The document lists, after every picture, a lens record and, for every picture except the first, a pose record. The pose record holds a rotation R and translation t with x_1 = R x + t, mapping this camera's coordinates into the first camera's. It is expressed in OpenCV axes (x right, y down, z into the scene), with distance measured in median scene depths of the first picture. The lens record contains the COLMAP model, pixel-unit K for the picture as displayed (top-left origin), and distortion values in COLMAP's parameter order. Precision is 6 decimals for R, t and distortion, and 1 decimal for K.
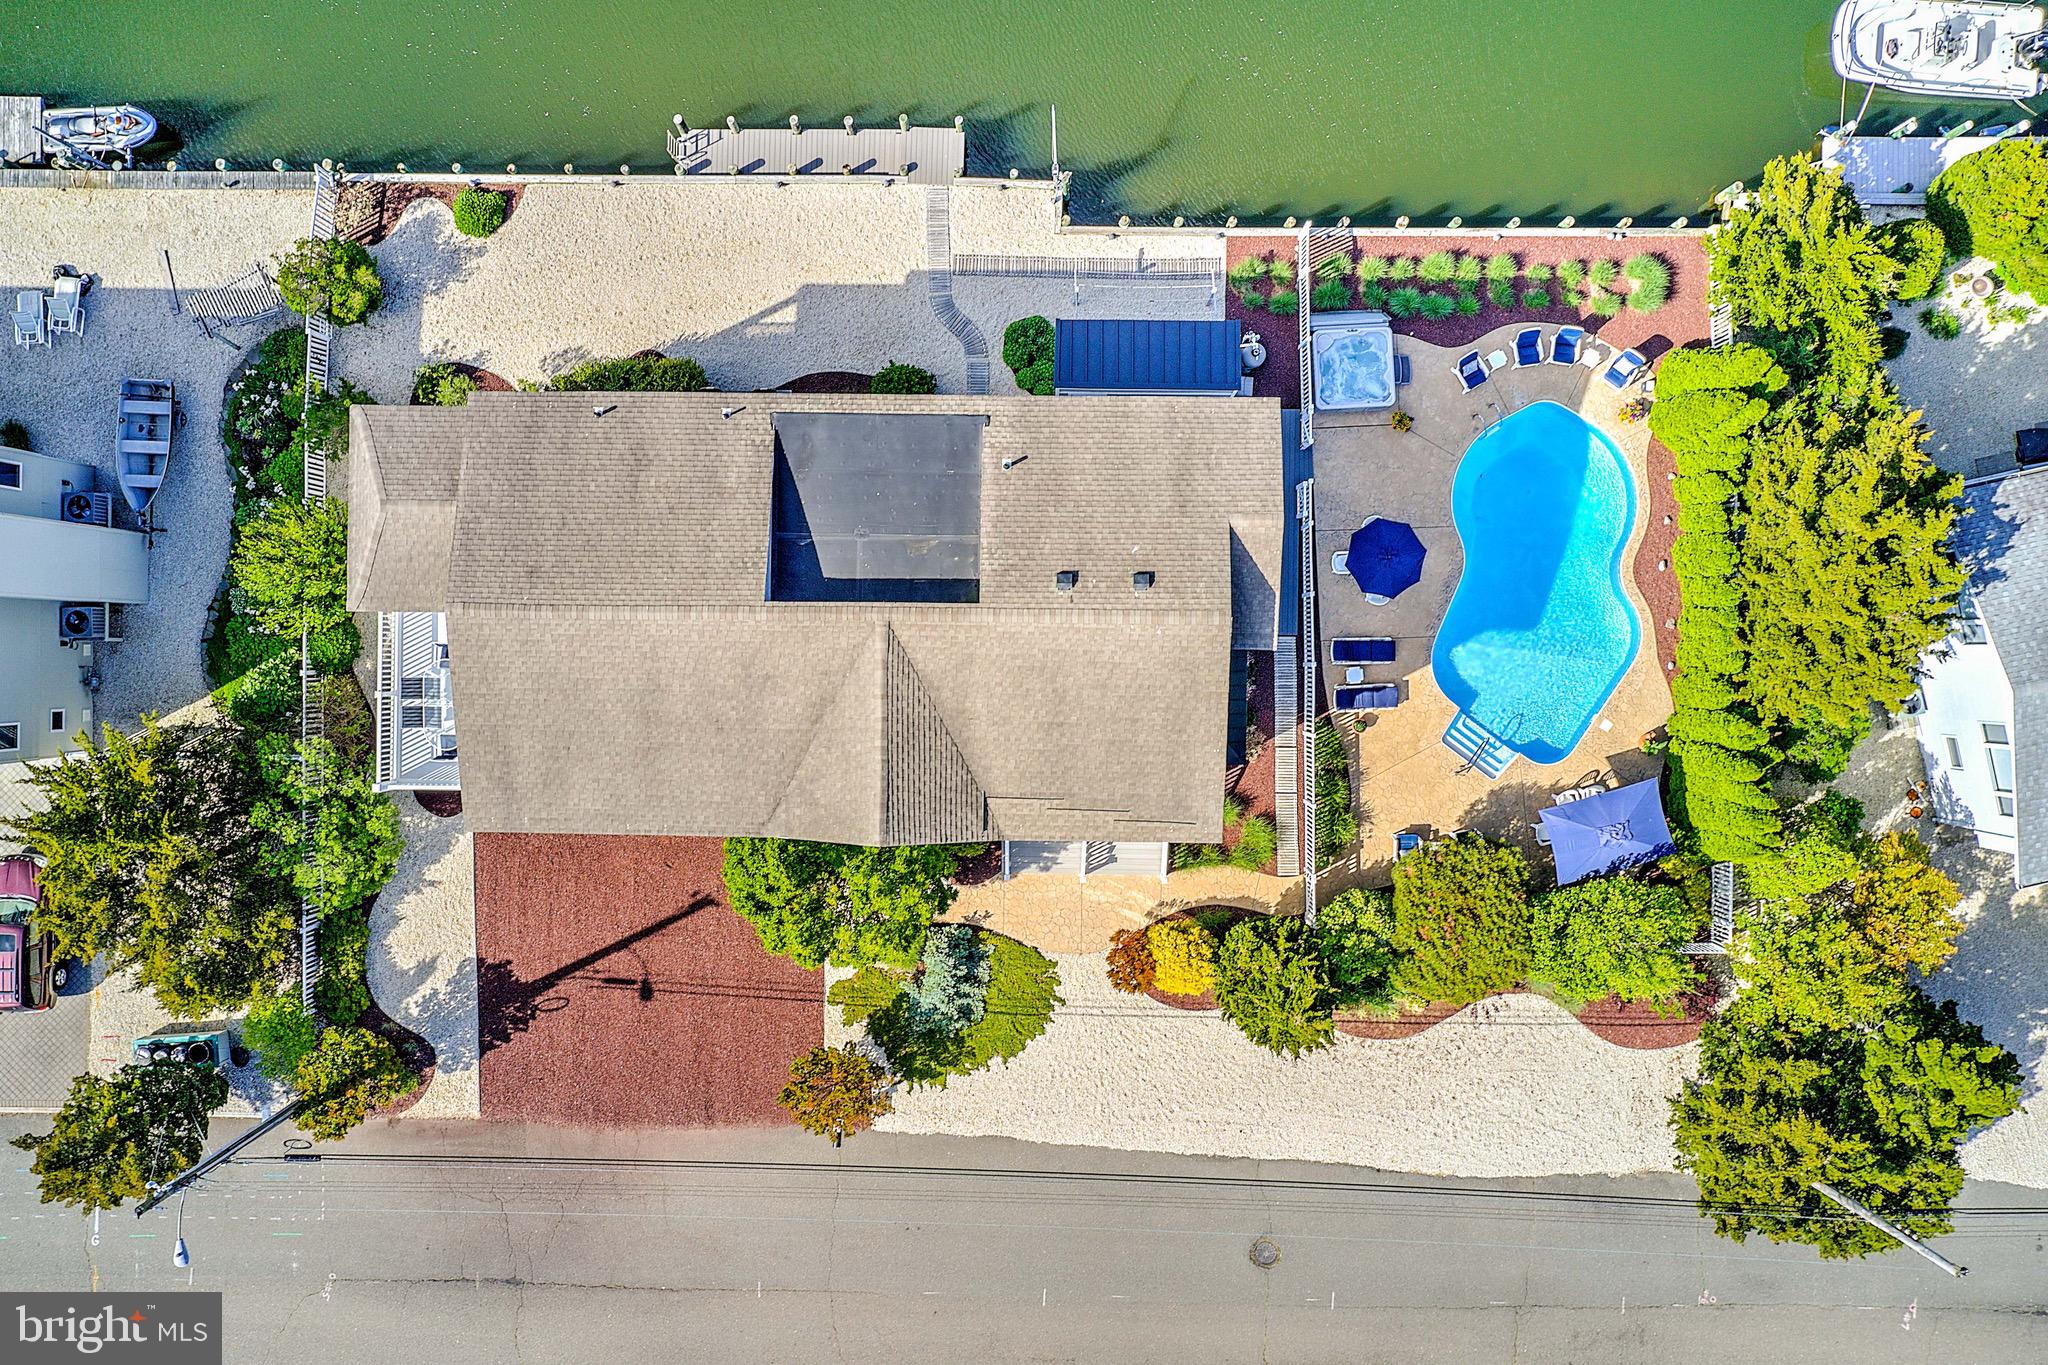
lens RADIAL K [[1640.6, 0, 1019.5], [0, 1640.6, 662.0], [0, 0, 1]] dist [-0.010242, 0.002096]
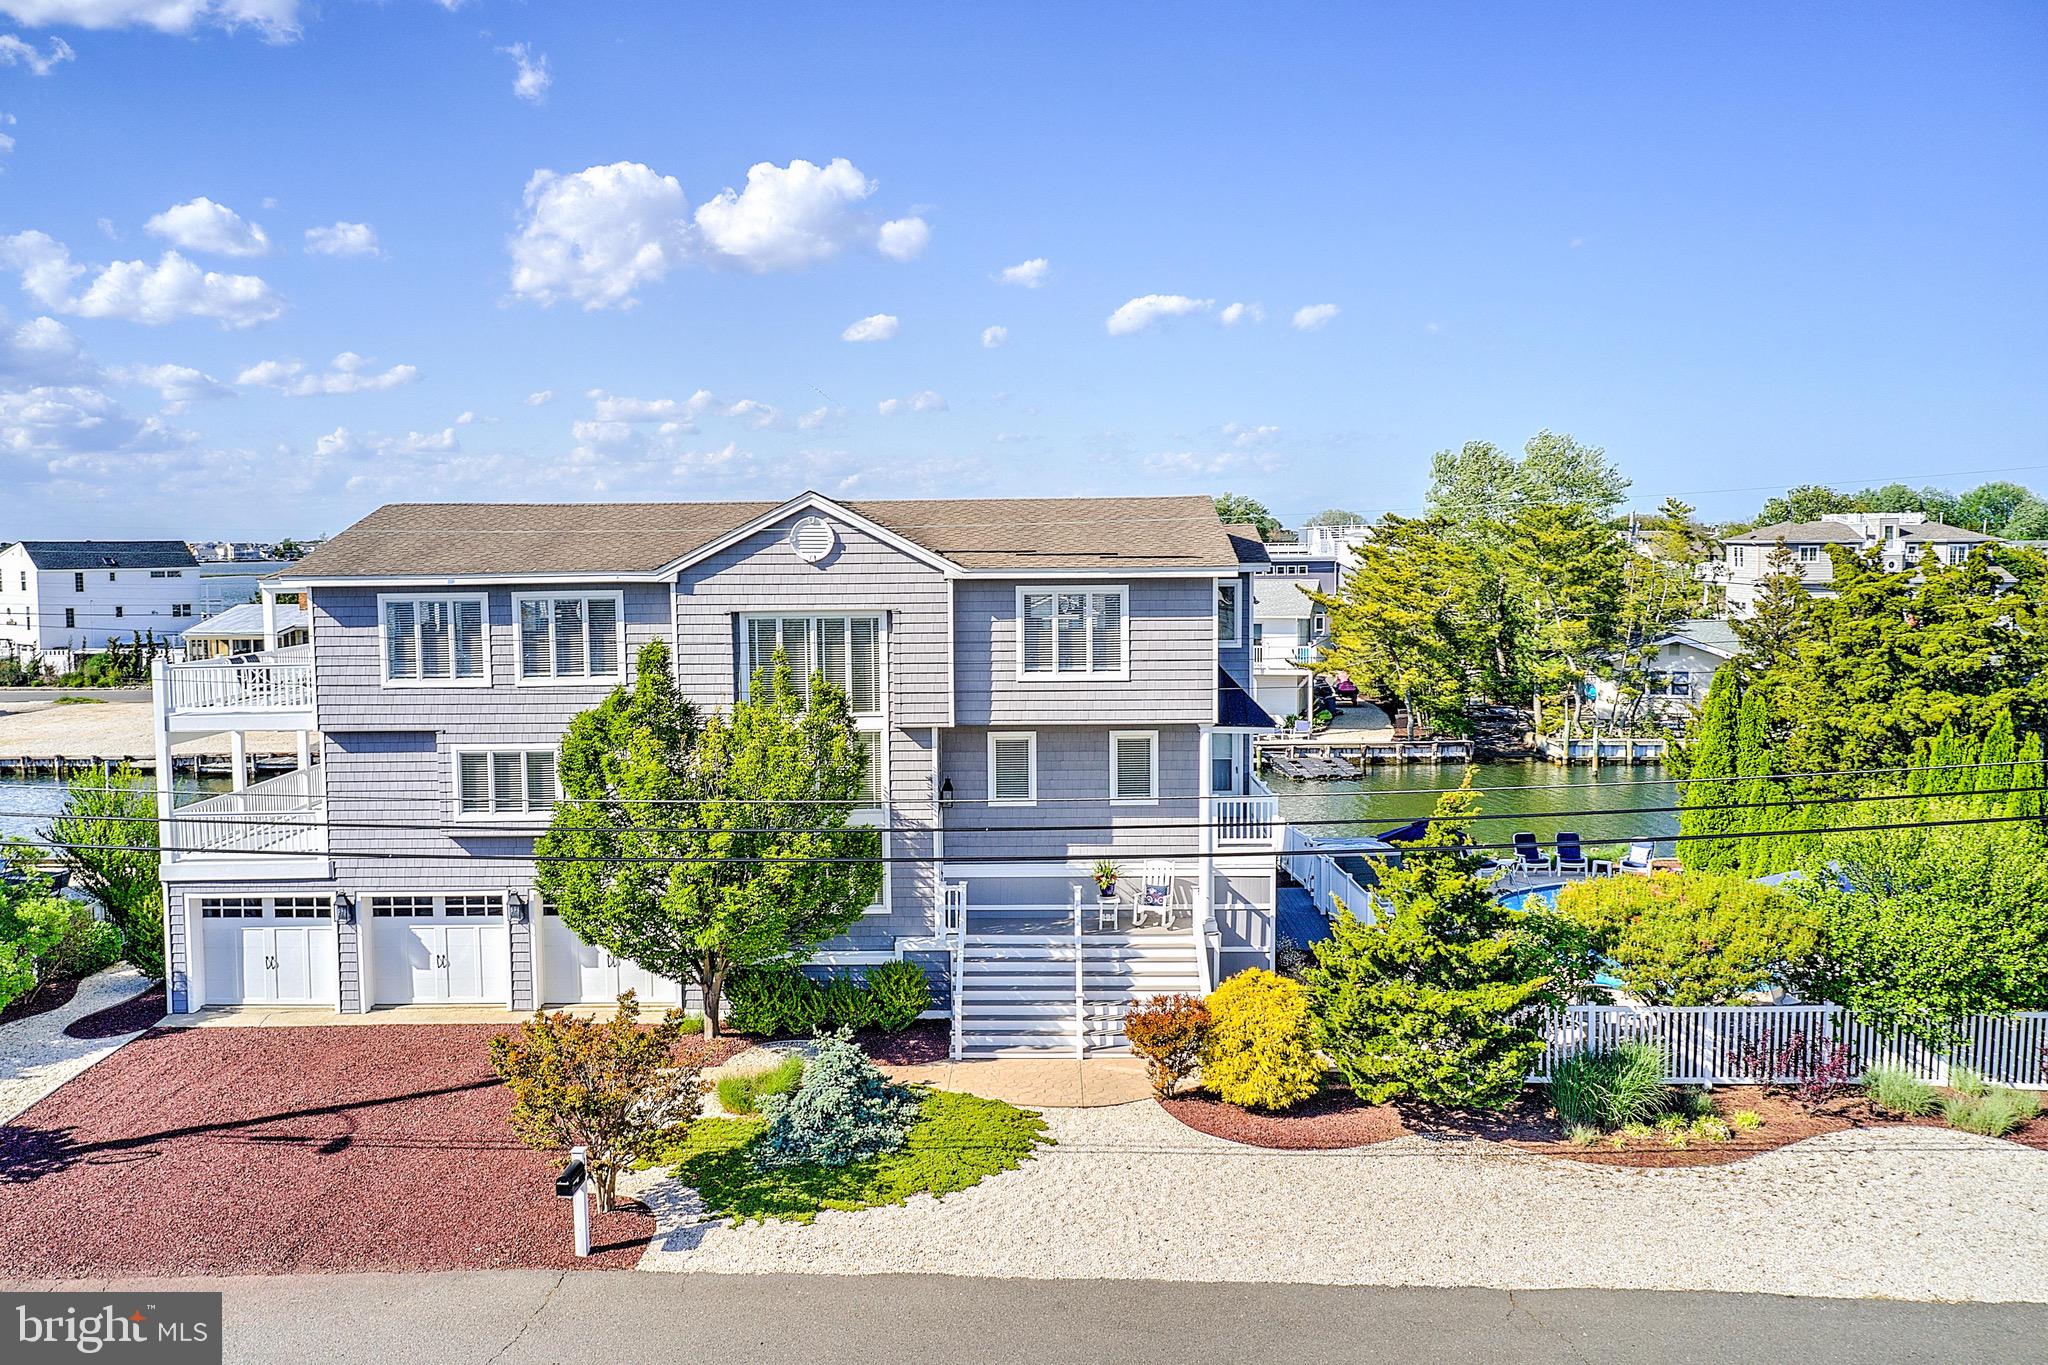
lens RADIAL K [[1640.6, 0, 1019.5], [0, 1640.6, 662.0], [0, 0, 1]] dist [-0.010242, 0.002096]
pose [[0.999992, 0.002815, -0.002986, 0.016813], [-0.003263, 0.104448, -0.994525, 0.717935], [-0.002488, 0.994526, 0.104457, 0.786521]]
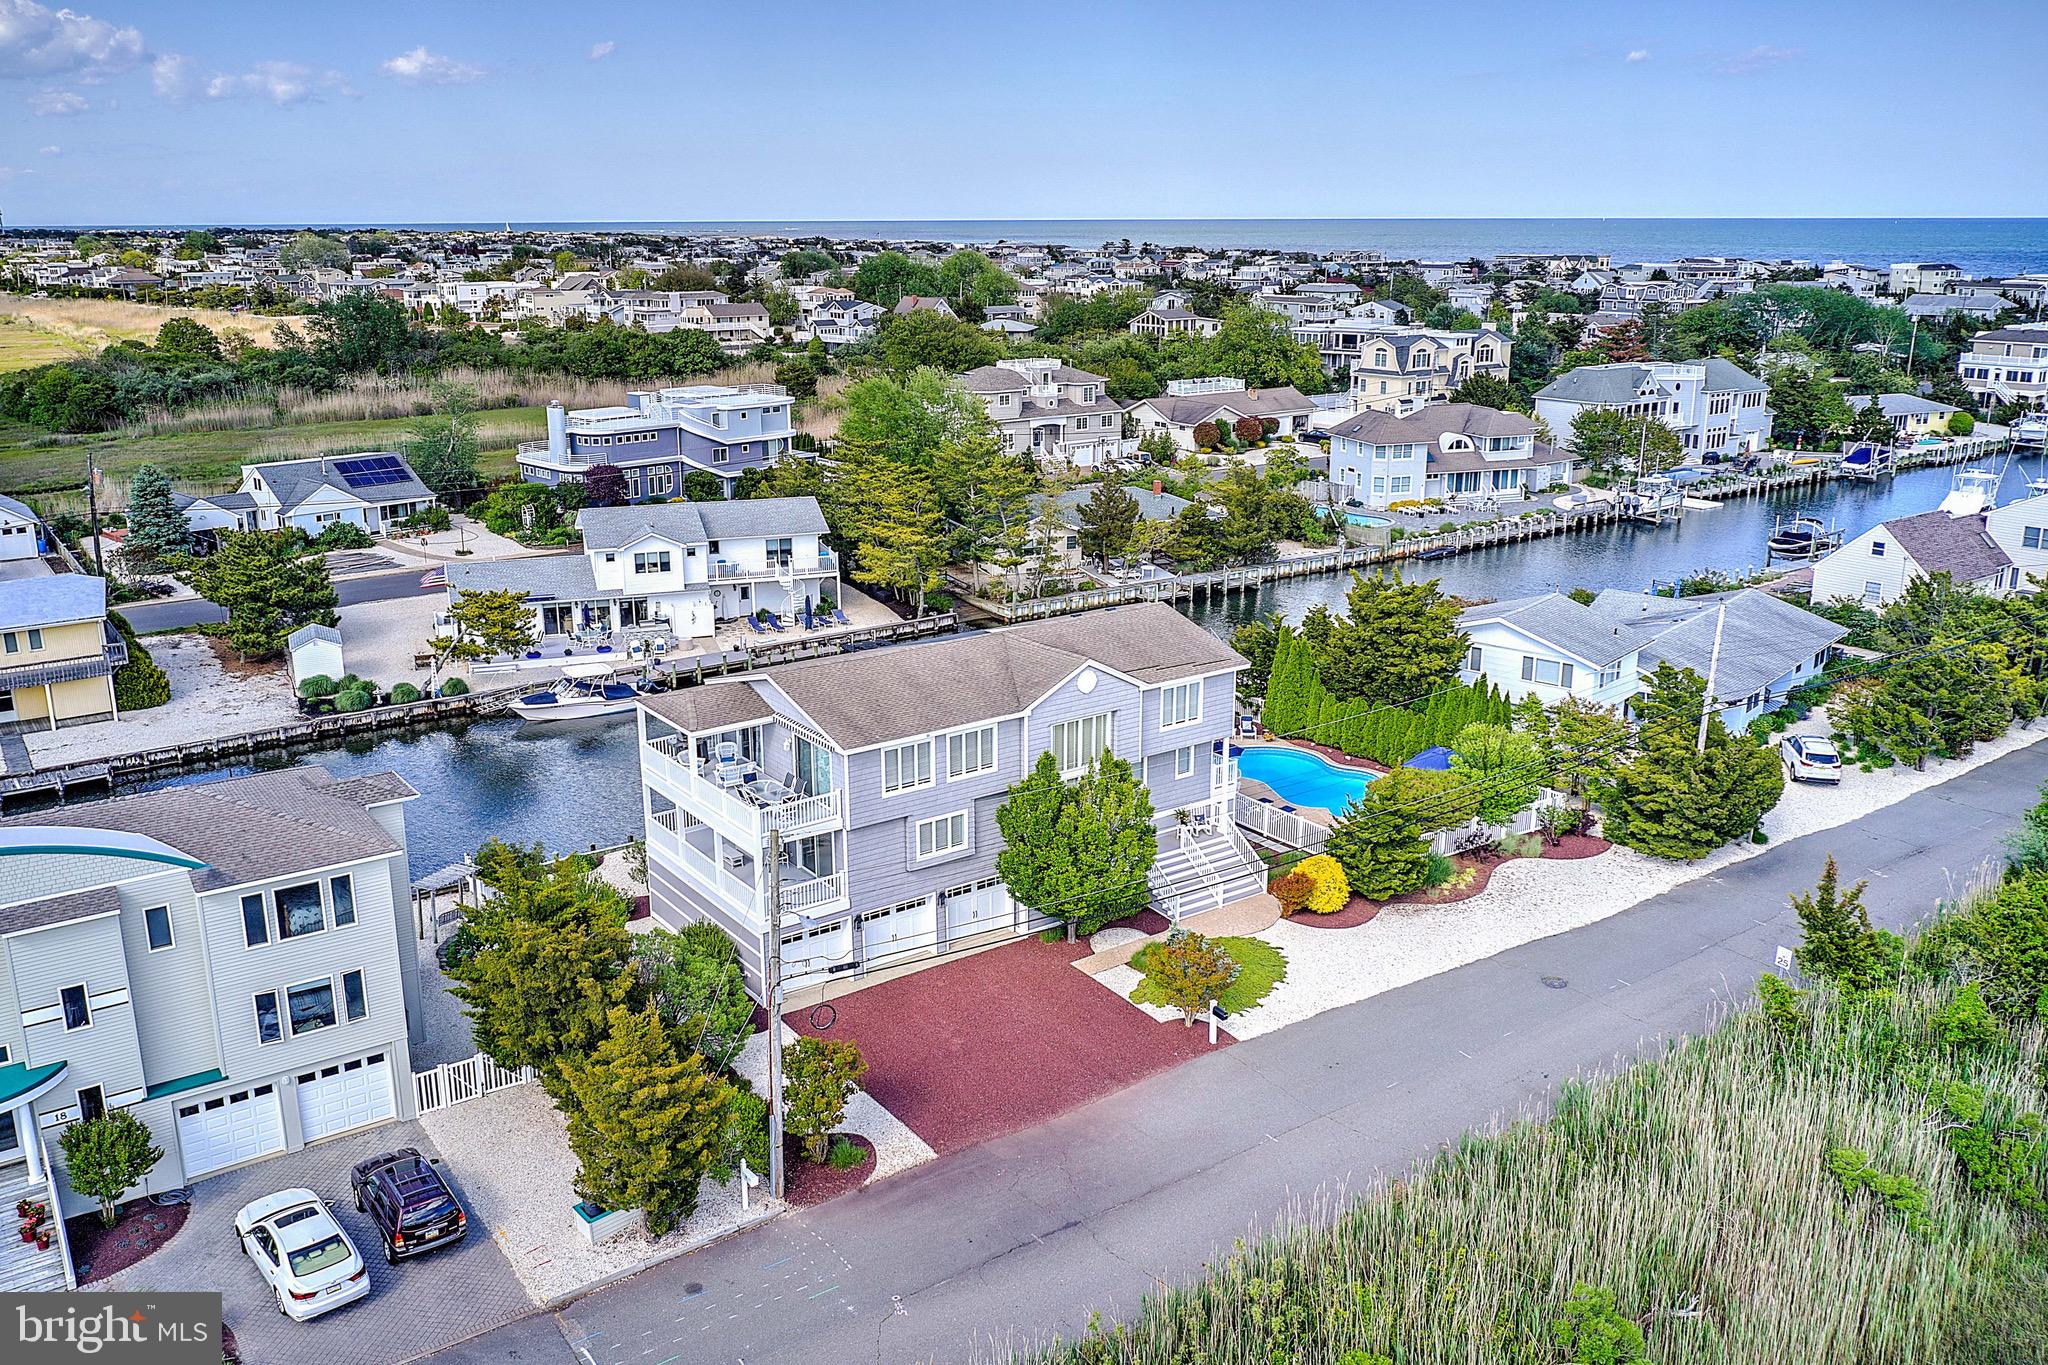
lens RADIAL K [[1636.3, 0, 1018.9], [0, 1636.3, 665.1], [0, 0, 1]] dist [-0.008210, -0.004203]
pose [[0.806338, -0.147656, 0.572727, -0.802035], [0.591028, 0.237931, -0.770762, 0.984826], [-0.022462, 0.959993, 0.279121, 0.455232]]
